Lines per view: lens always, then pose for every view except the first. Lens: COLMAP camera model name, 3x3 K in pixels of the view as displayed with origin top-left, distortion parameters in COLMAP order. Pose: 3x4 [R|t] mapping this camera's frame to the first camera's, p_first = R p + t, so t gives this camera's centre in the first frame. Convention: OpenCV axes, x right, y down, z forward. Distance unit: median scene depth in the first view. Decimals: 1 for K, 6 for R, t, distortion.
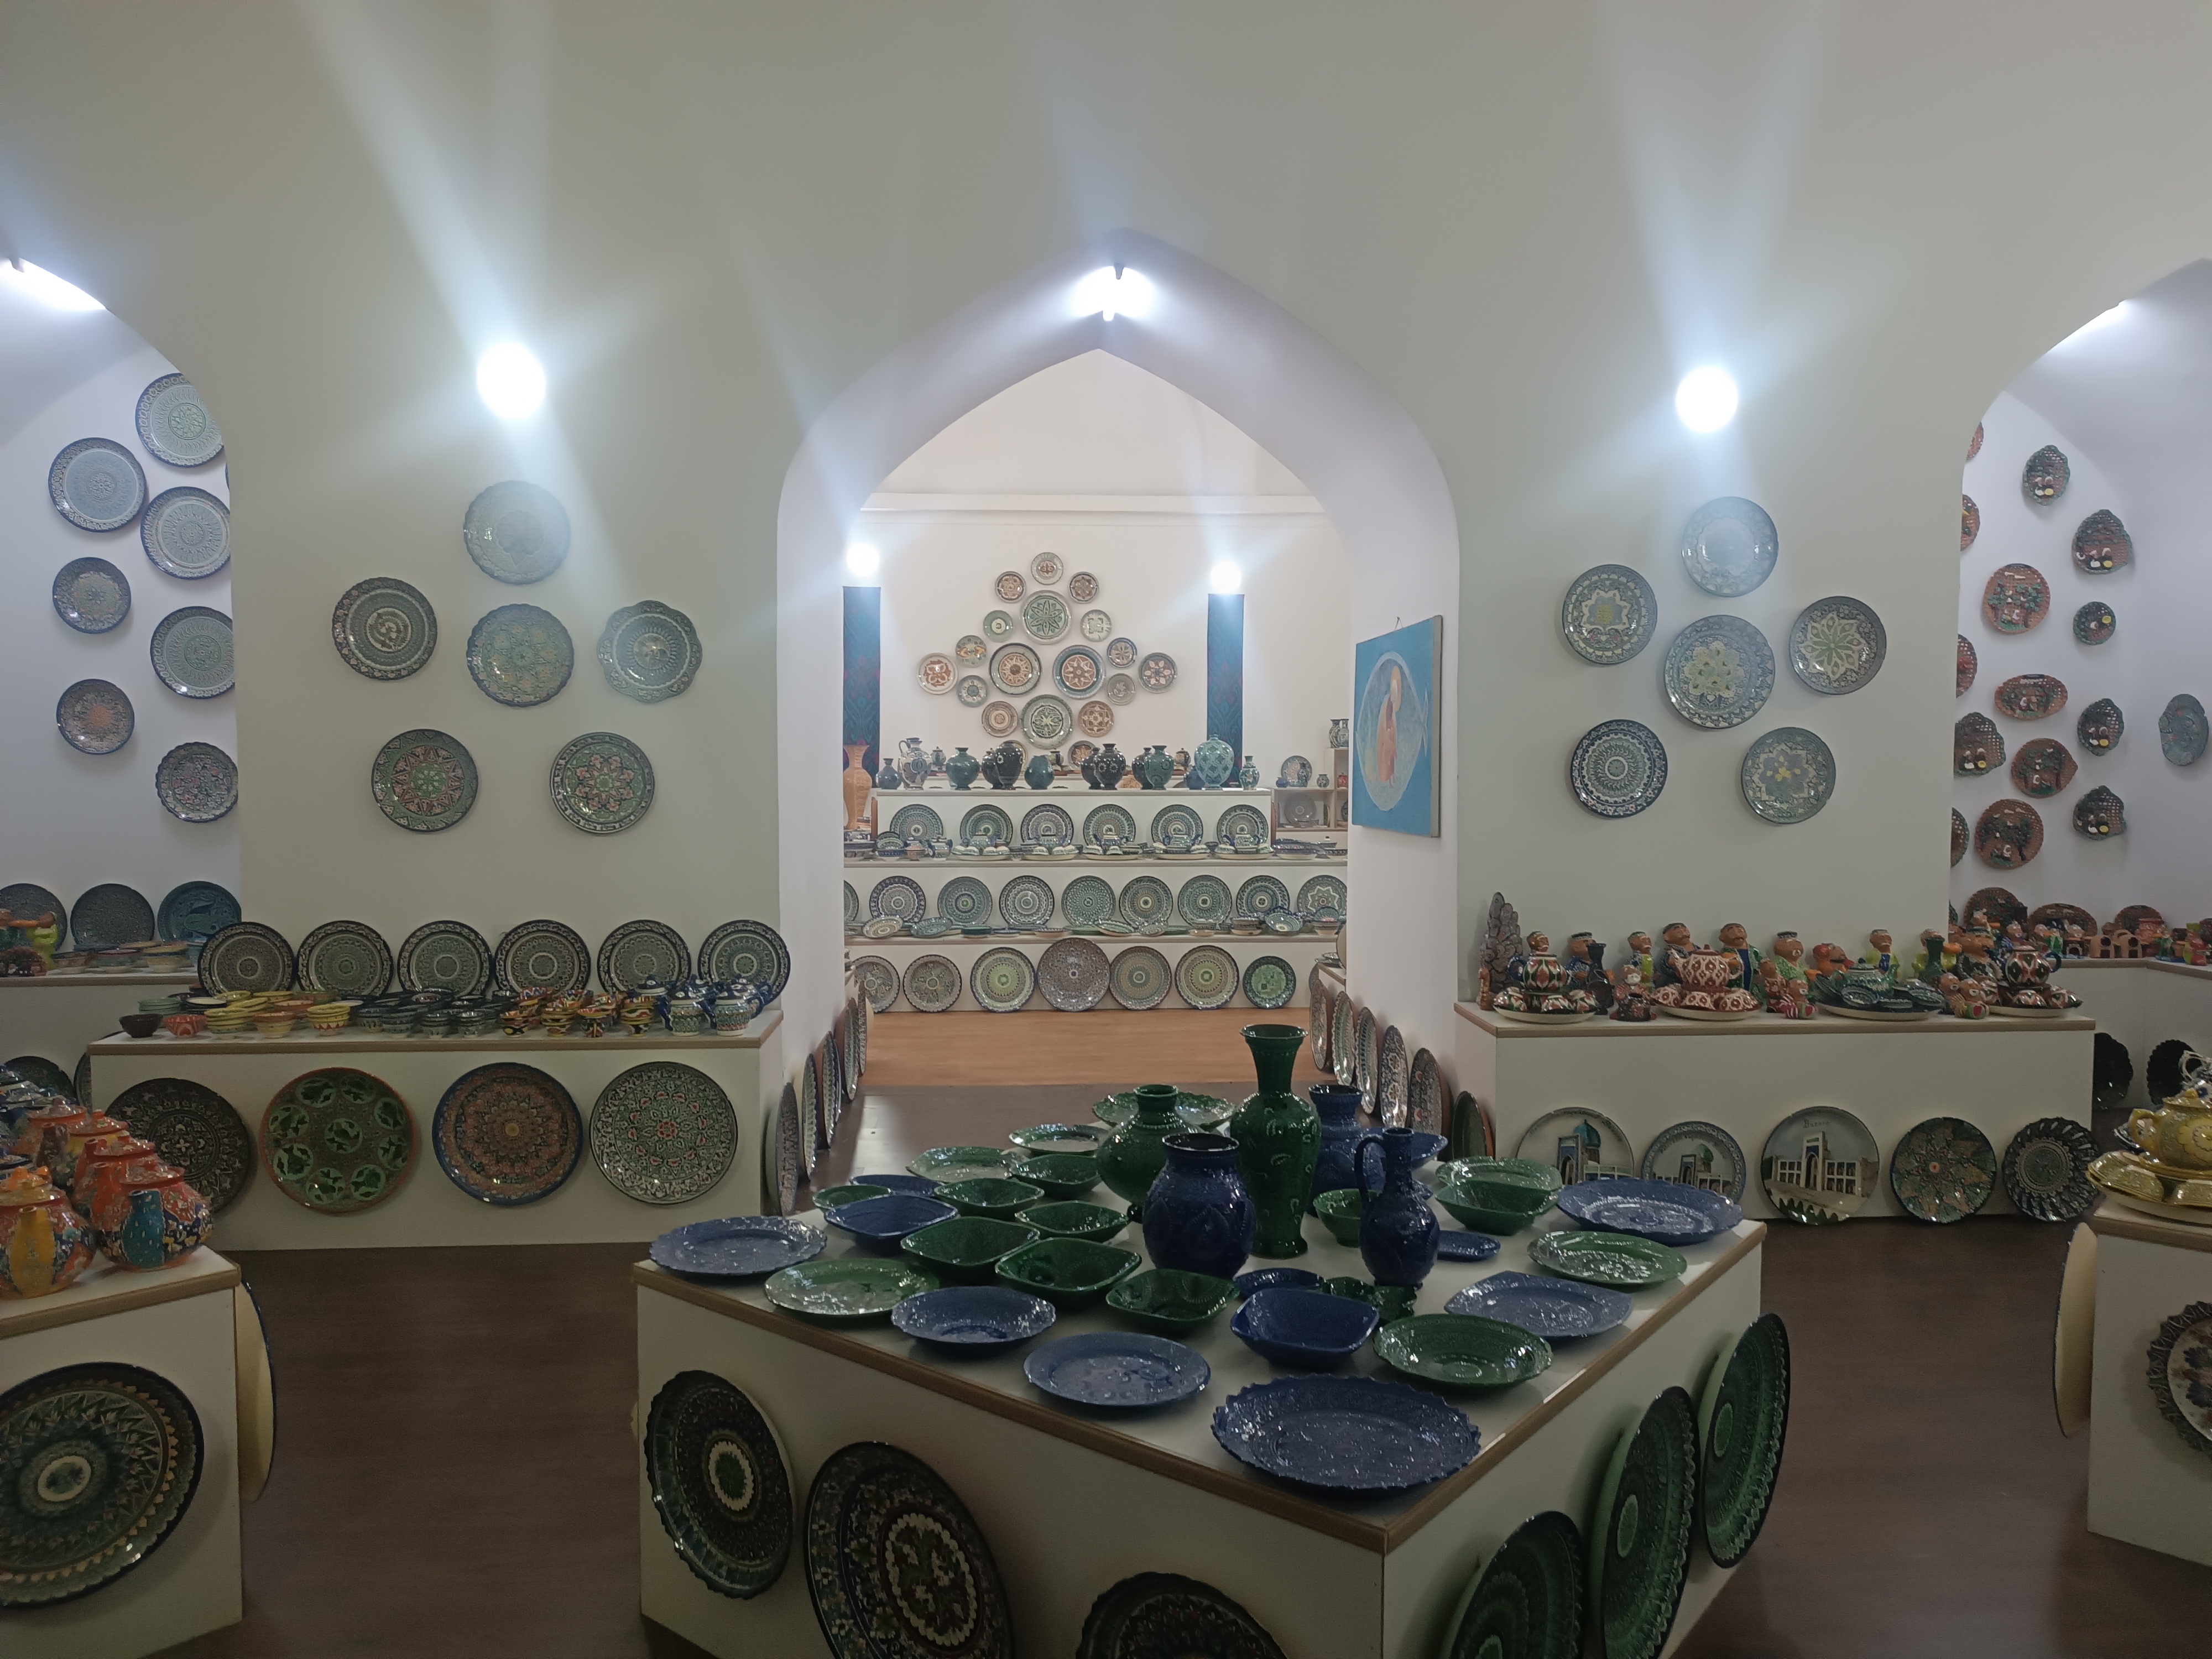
lens RADIAL K [[1572.4, 0, 1105.3], [0, 1572.4, 828.5], [0, 0, 1]] dist [0.013650, -0.005814]
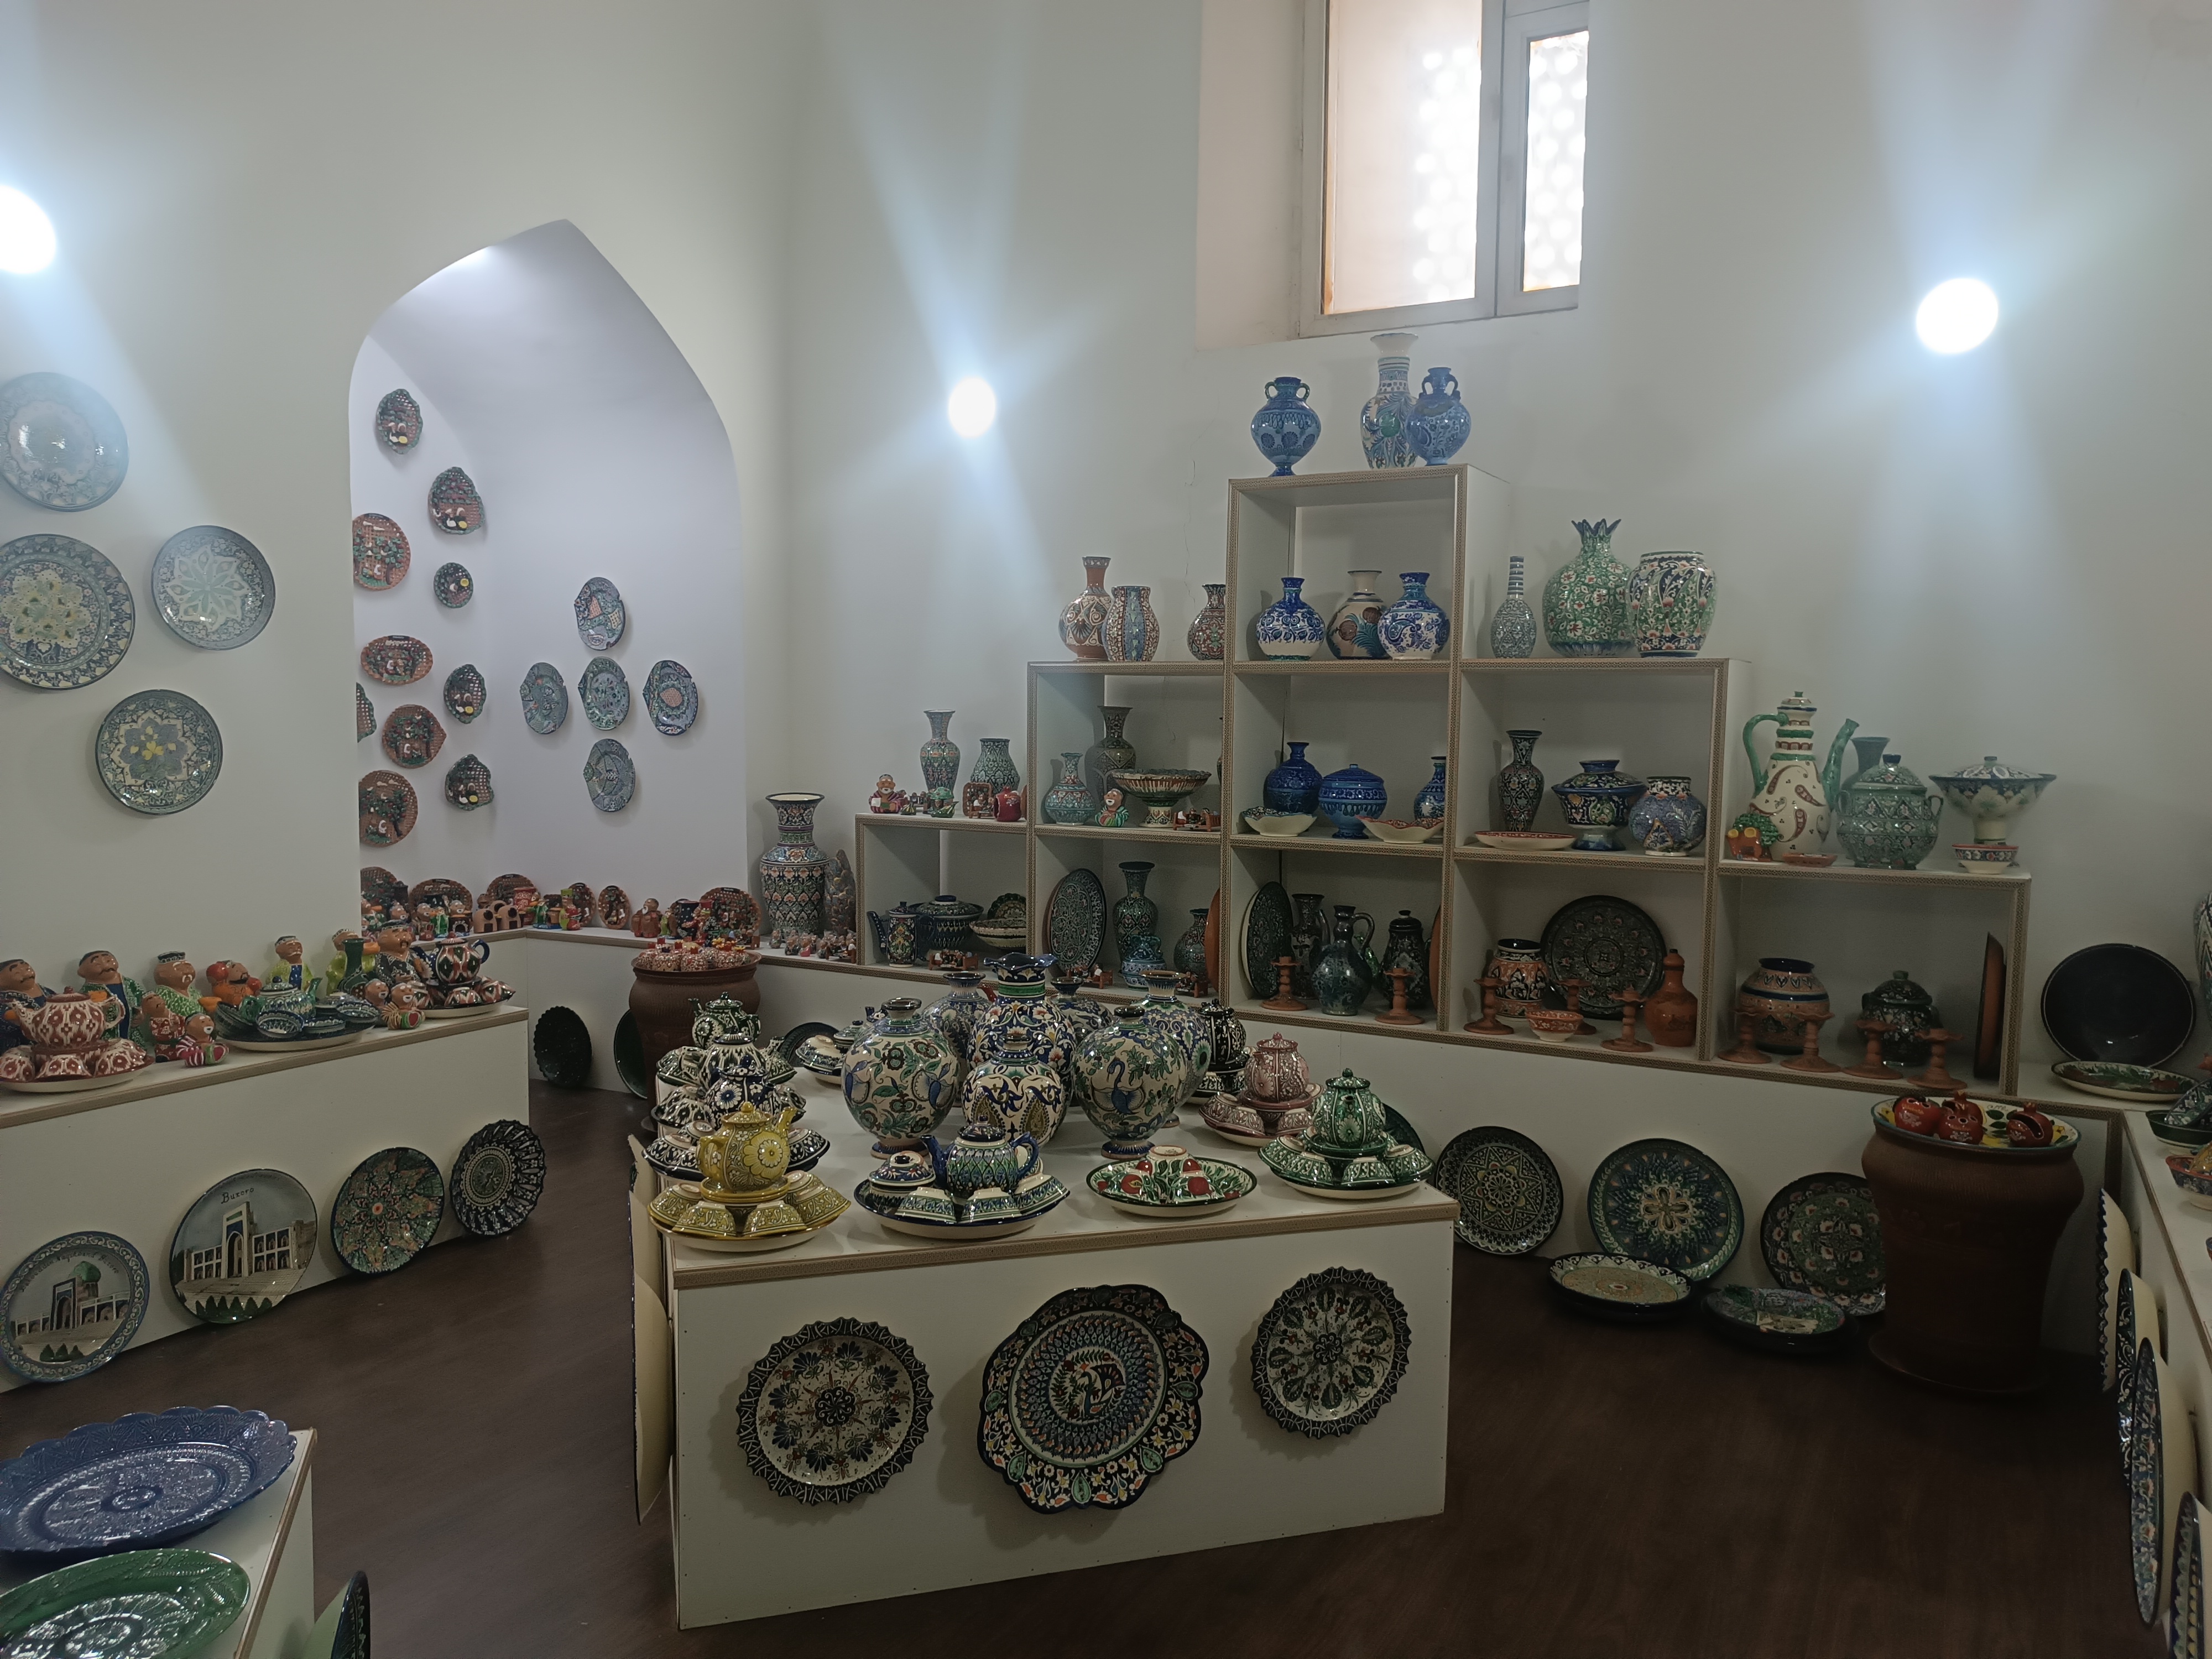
lens RADIAL K [[1572.4, 0, 1106.8], [0, 1572.4, 828.1], [0, 0, 1]] dist [0.013650, -0.005814]
pose [[0.529469, -0.057034, 0.846410, 0.020485], [0.034218, 0.998361, 0.045867, -0.016200], [-0.847639, 0.004677, 0.530553, 0.195903]]
